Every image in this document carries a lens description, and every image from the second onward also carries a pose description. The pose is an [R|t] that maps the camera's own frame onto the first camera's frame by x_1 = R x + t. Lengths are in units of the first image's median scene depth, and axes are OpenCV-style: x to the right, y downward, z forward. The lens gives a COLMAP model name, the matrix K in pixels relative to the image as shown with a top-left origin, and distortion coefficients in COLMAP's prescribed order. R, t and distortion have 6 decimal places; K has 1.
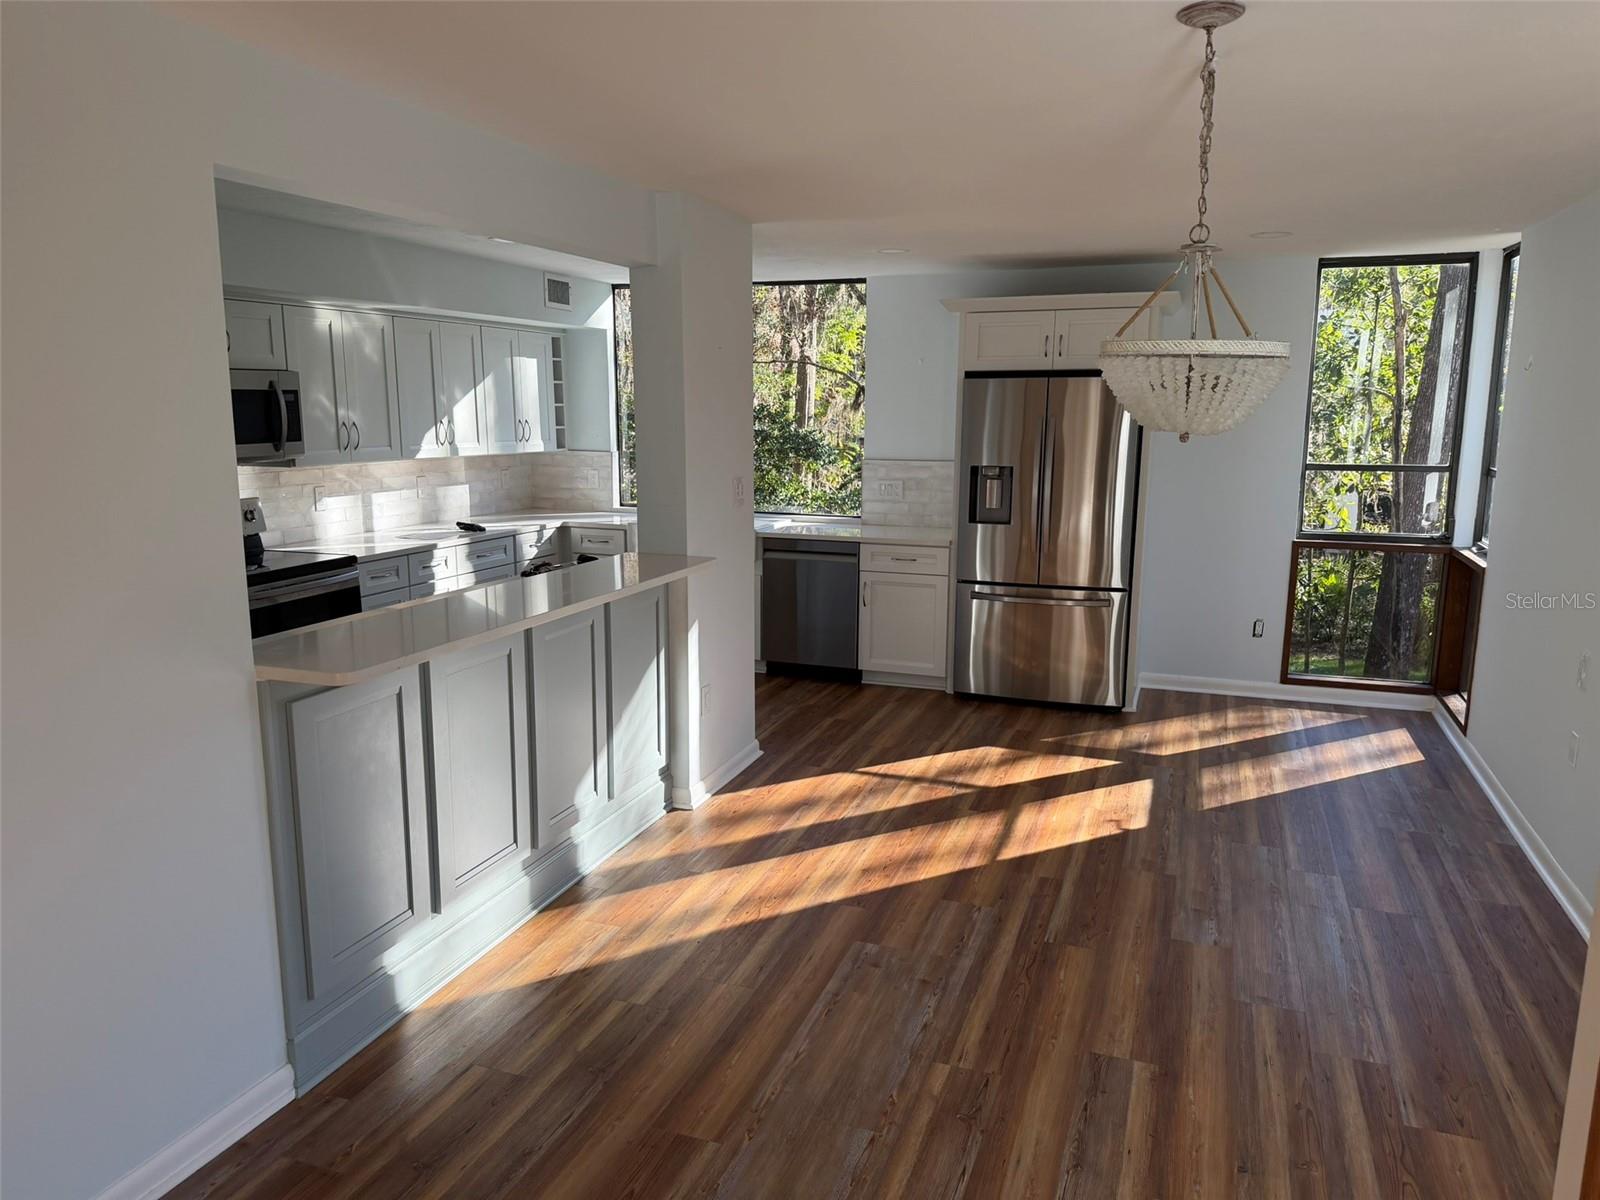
lens RADIAL K [[1113.0, 0, 800.0], [0, 1113.0, 600.0], [0, 0, 1]] dist [0.147914, -0.193231]
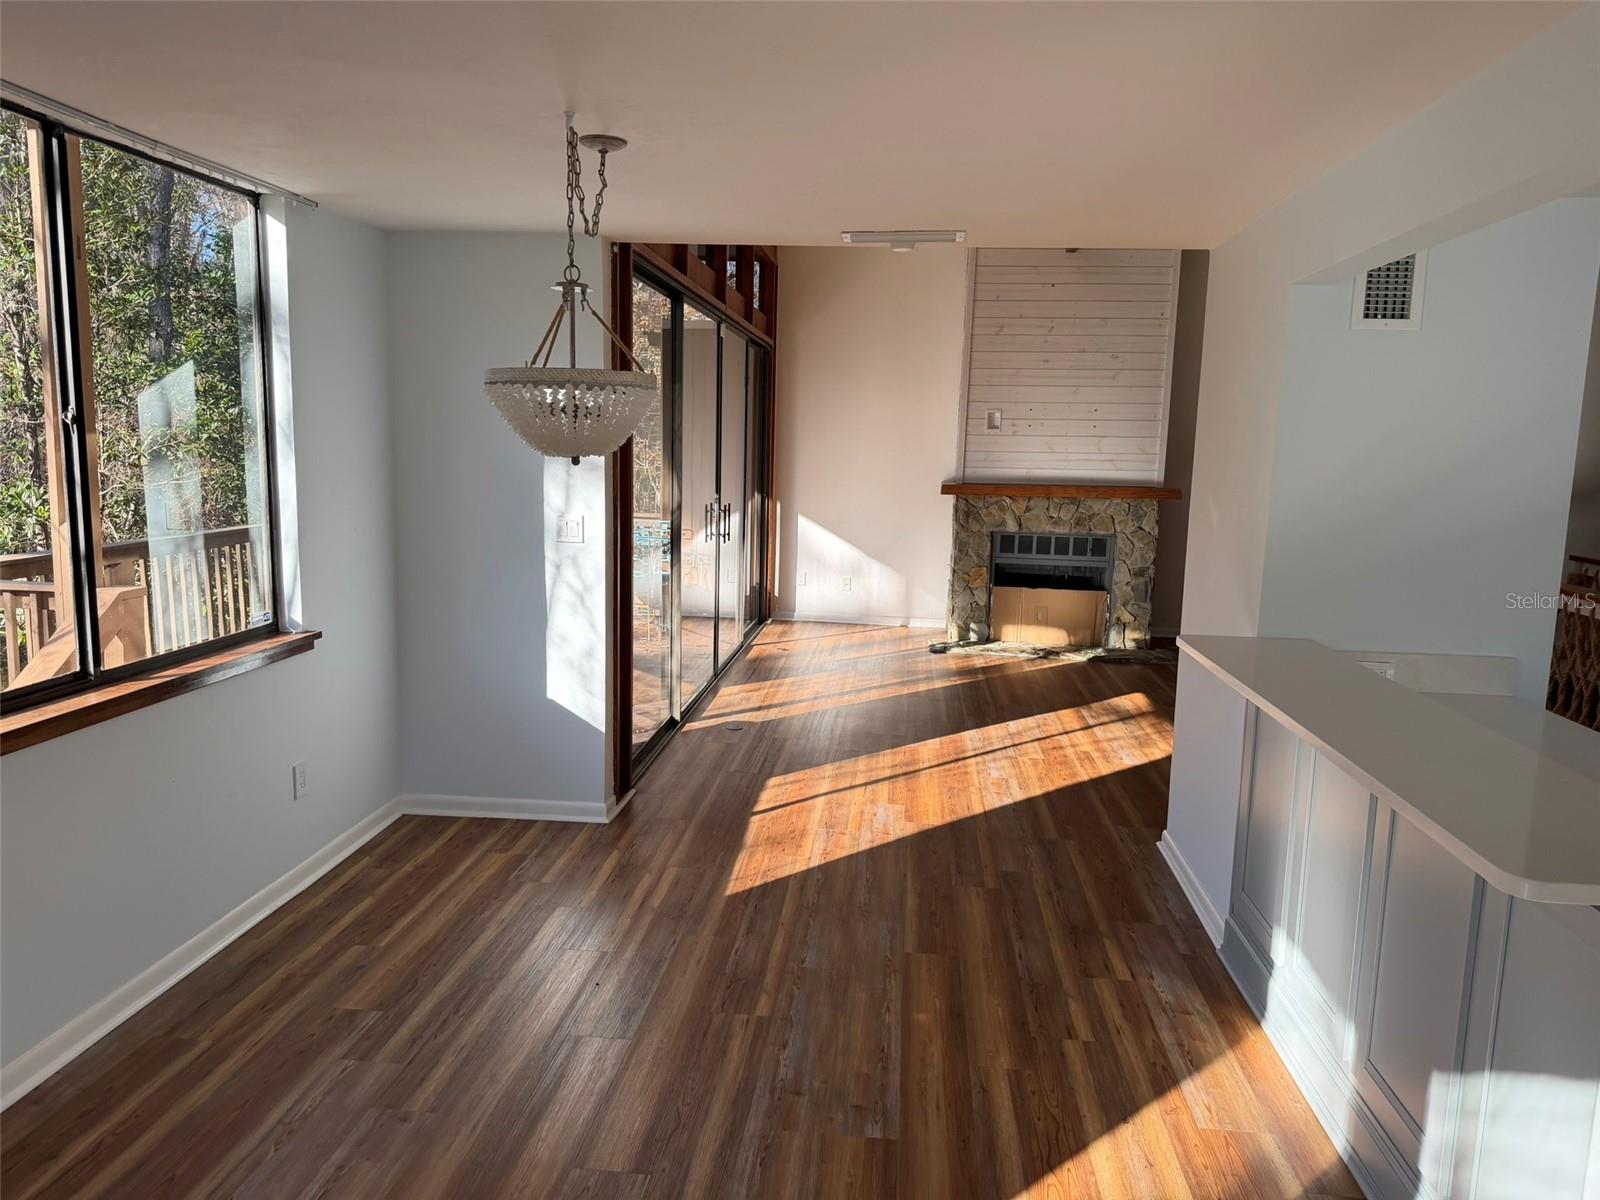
lens RADIAL K [[1119.8, 0, 803.7], [0, 1119.8, 595.4], [0, 0, 1]] dist [0.085345, -0.112176]
pose [[-0.966814, 0.004934, -0.255434, 0.228593], [-0.075344, 0.949840, 0.303524, -0.206018], [0.244119, 0.312697, -0.917947, 1.178560]]
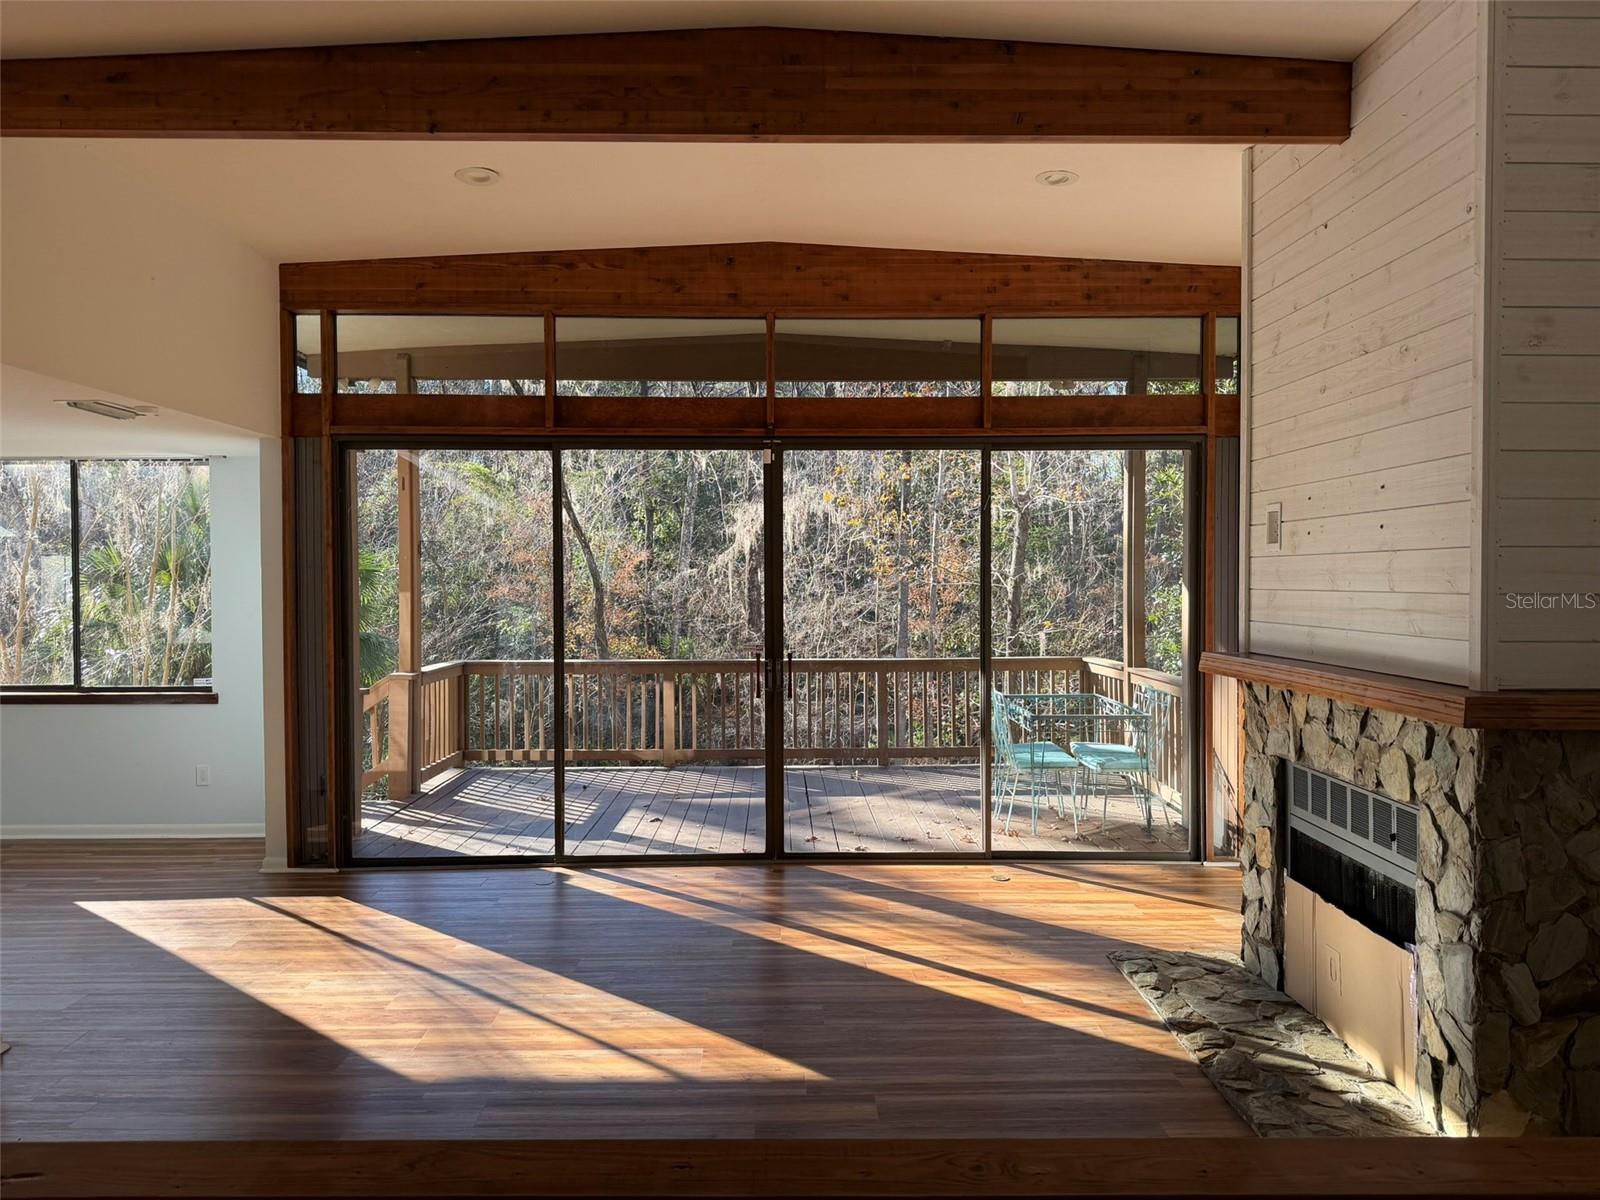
lens RADIAL K [[1119.8, 0, 803.7], [0, 1119.8, 595.4], [0, 0, 1]] dist [0.085345, -0.112176]
pose [[-0.365582, -0.020335, 0.930557, -1.366030], [0.165894, 0.982330, 0.086640, -0.021516], [-0.915876, 0.186048, -0.355749, 0.089843]]
